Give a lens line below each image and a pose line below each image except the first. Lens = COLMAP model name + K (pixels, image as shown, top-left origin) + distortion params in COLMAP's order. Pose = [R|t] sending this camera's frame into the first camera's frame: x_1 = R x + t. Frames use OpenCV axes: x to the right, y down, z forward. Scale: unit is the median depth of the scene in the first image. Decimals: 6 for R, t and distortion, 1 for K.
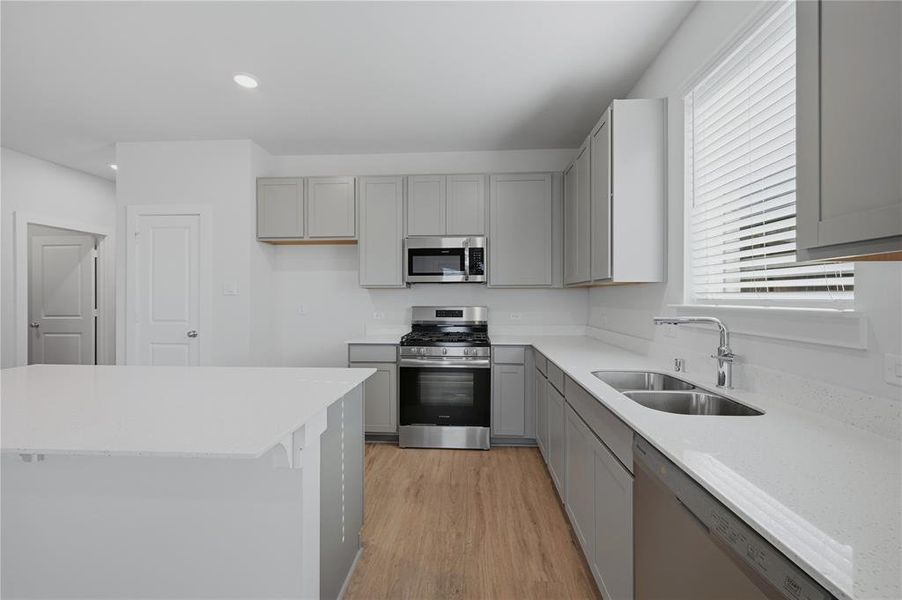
lens RADIAL K [[365.1, 0, 457.7], [0, 365.1, 294.7], [0, 0, 1]] dist [-0.000243, -0.000380]
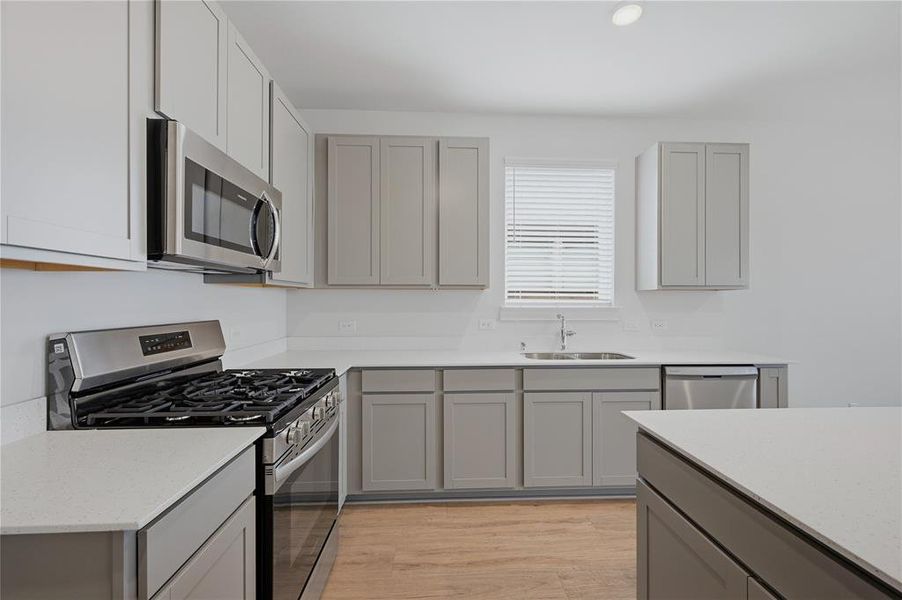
lens RADIAL K [[365.1, 0, 448.3], [0, 365.1, 300.8], [0, 0, 1]] dist [-0.000243, -0.000380]
pose [[-0.086476, -0.001052, 0.996253, -0.647350], [-0.009970, 0.999950, 0.000191, 0.004667], [-0.996204, -0.009916, -0.086482, 1.053634]]
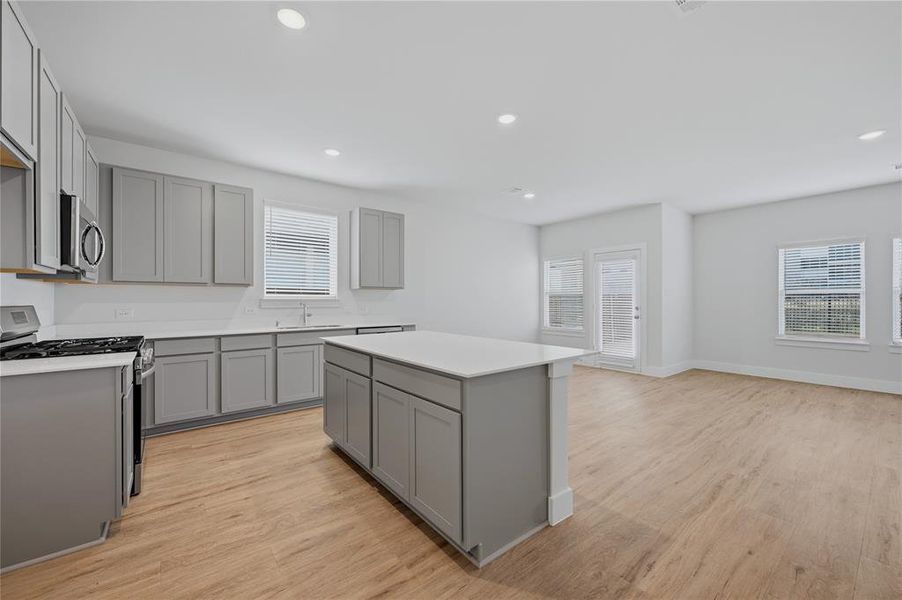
lens RADIAL K [[365.1, 0, 456.7], [0, 365.1, 297.3], [0, 0, 1]] dist [-0.000243, -0.000380]
pose [[-0.669163, 0.004974, 0.743099, -1.402620], [-0.005196, 0.999922, -0.011372, 0.030510], [-0.743098, -0.011471, -0.669085, 1.253281]]
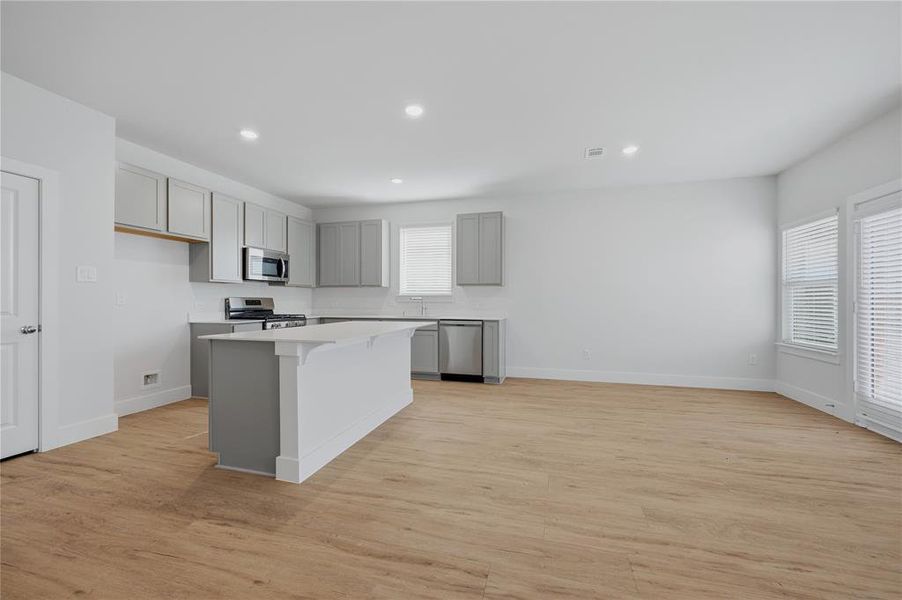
lens RADIAL K [[365.1, 0, 456.5], [0, 365.1, 300.2], [0, 0, 1]] dist [-0.000243, -0.000380]
pose [[0.223099, 0.002333, 0.974793, -1.770213], [-0.009157, 0.999958, -0.000298, 0.051766], [-0.974753, -0.008860, 0.223111, -0.118196]]
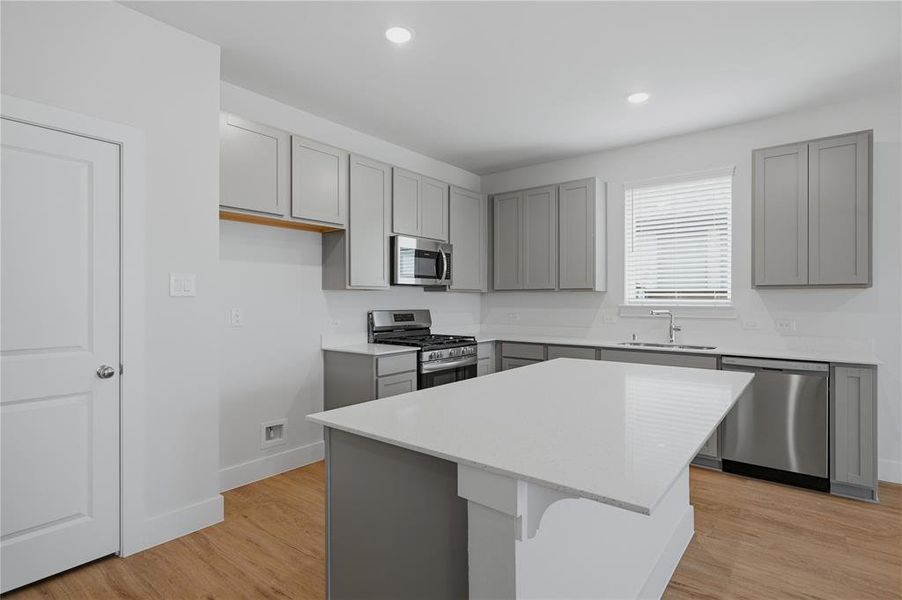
lens RADIAL K [[457.3, 0, 453.0], [0, 457.3, 302.3], [0, 0, 1]] dist [-0.000752, -0.000062]
pose [[0.583728, -0.003635, 0.811941, -1.323497], [-0.007372, 0.999925, 0.009777, -0.000690], [-0.811915, -0.011693, 0.583658, 0.291445]]
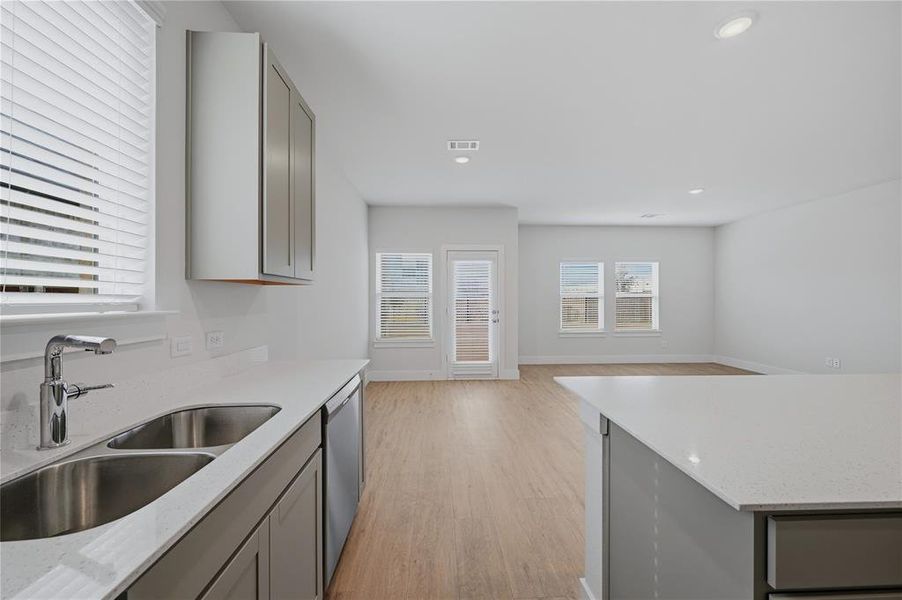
lens RADIAL K [[363.7, 0, 455.0], [0, 363.7, 298.1], [0, 0, 1]] dist [0.003012, -0.000069]
pose [[-0.995258, -0.004678, -0.097158, 0.074182], [-0.003799, 0.999950, -0.009227, 0.003285], [0.097196, -0.008814, -0.995226, 1.026724]]
